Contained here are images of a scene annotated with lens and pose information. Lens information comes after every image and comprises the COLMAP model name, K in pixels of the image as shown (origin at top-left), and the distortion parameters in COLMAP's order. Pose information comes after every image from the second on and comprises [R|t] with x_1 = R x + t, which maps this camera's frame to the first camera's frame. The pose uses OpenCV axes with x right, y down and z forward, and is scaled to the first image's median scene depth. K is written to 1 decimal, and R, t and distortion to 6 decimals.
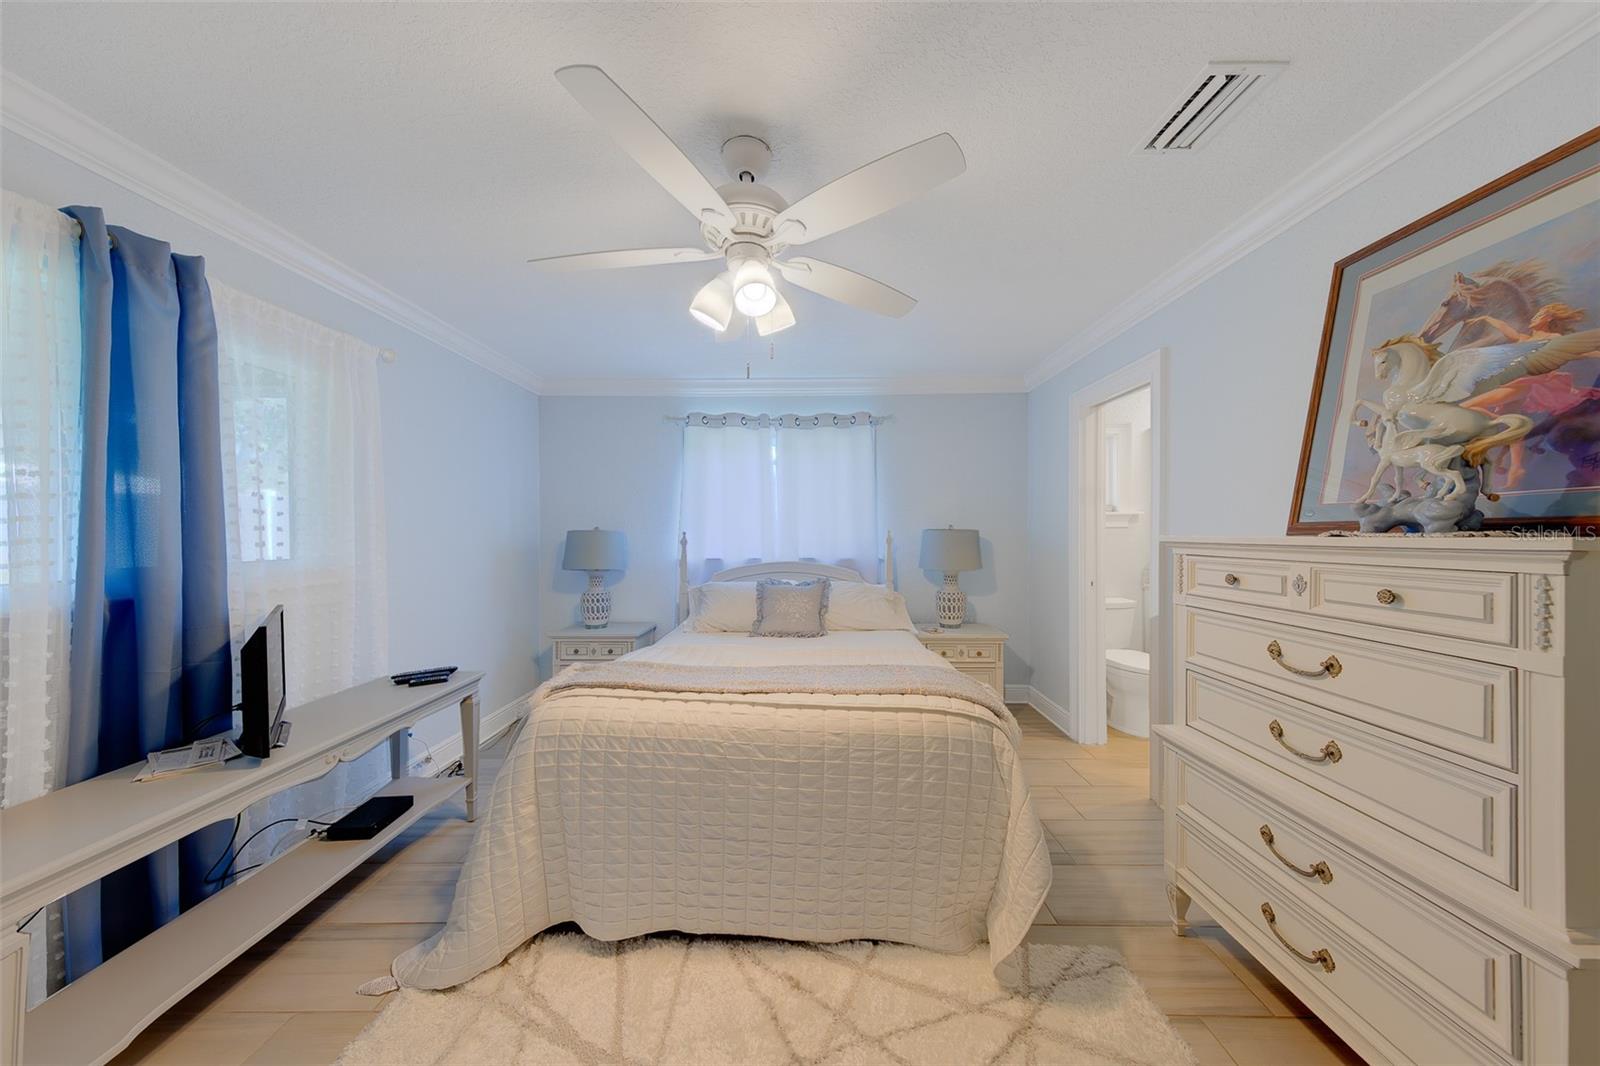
lens RADIAL K [[499.0, 0, 798.5], [0, 499.0, 537.3], [0, 0, 1]] dist [0.002414, 0.000012]
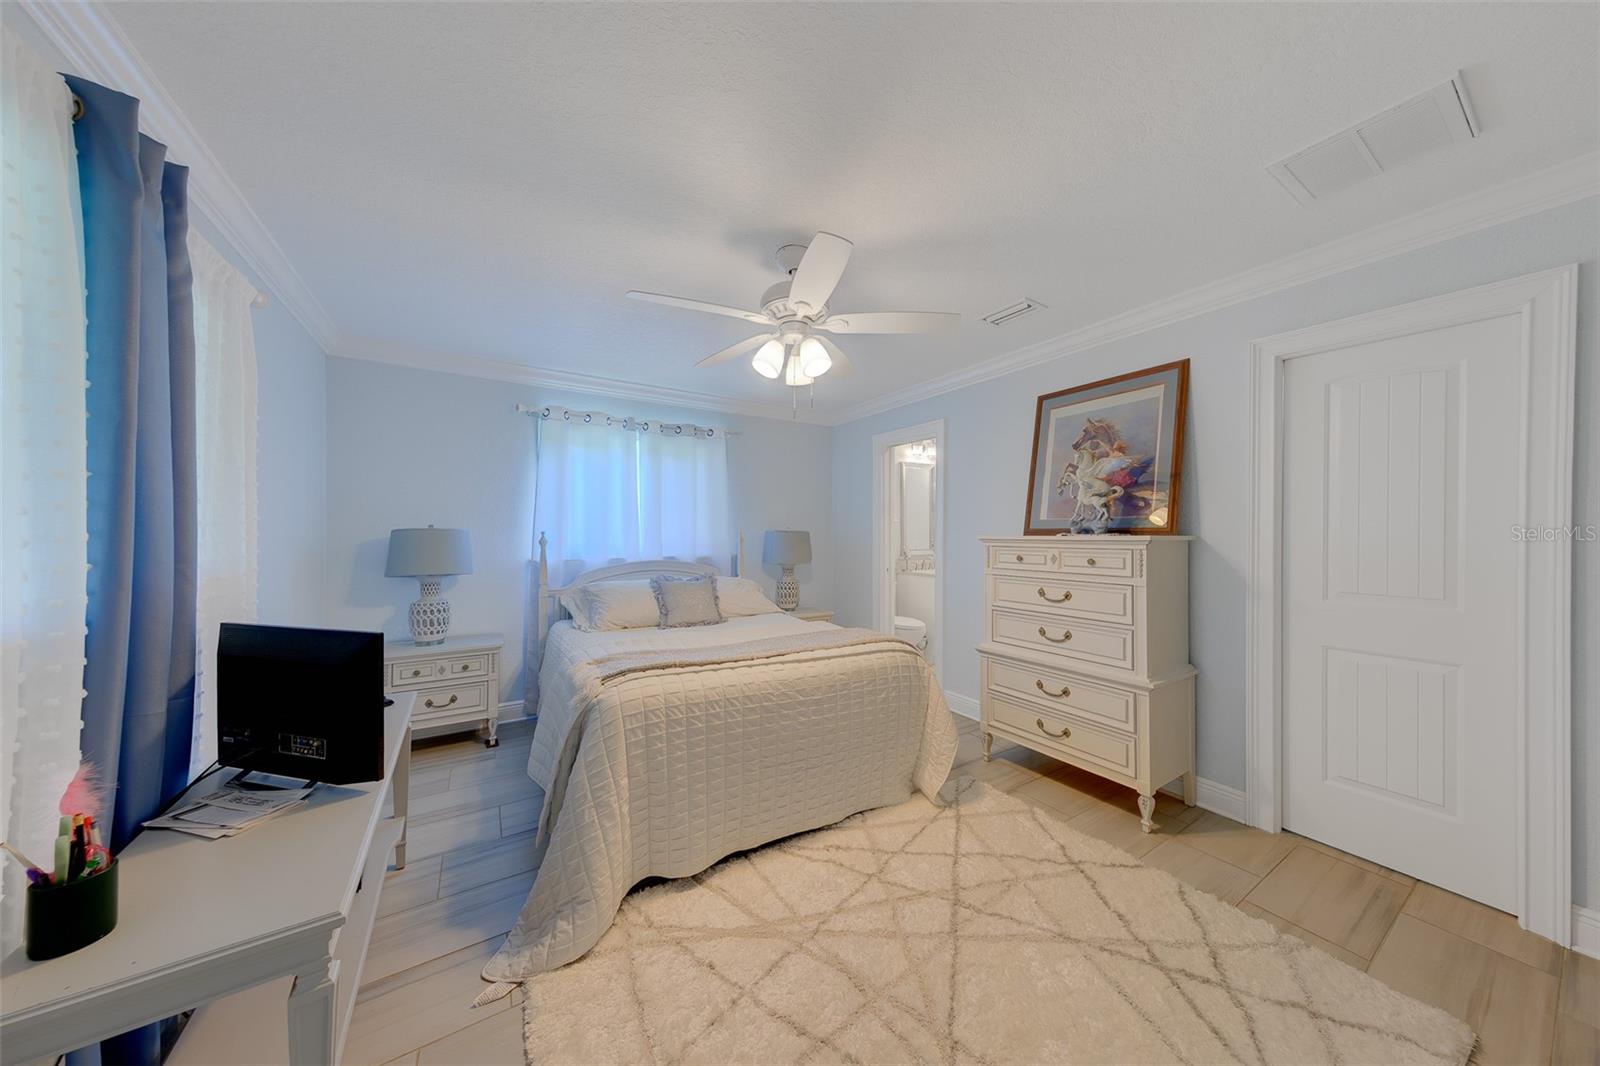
lens RADIAL K [[508.6, 0, 800.0], [0, 508.6, 533.0], [0, 0, 1]] dist [0.001522, -0.000008]
pose [[0.838445, 0.005118, 0.544962, -0.848554], [0.001070, 0.999939, -0.011038, 0.007271], [-0.544985, 0.009838, 0.838388, -0.165807]]
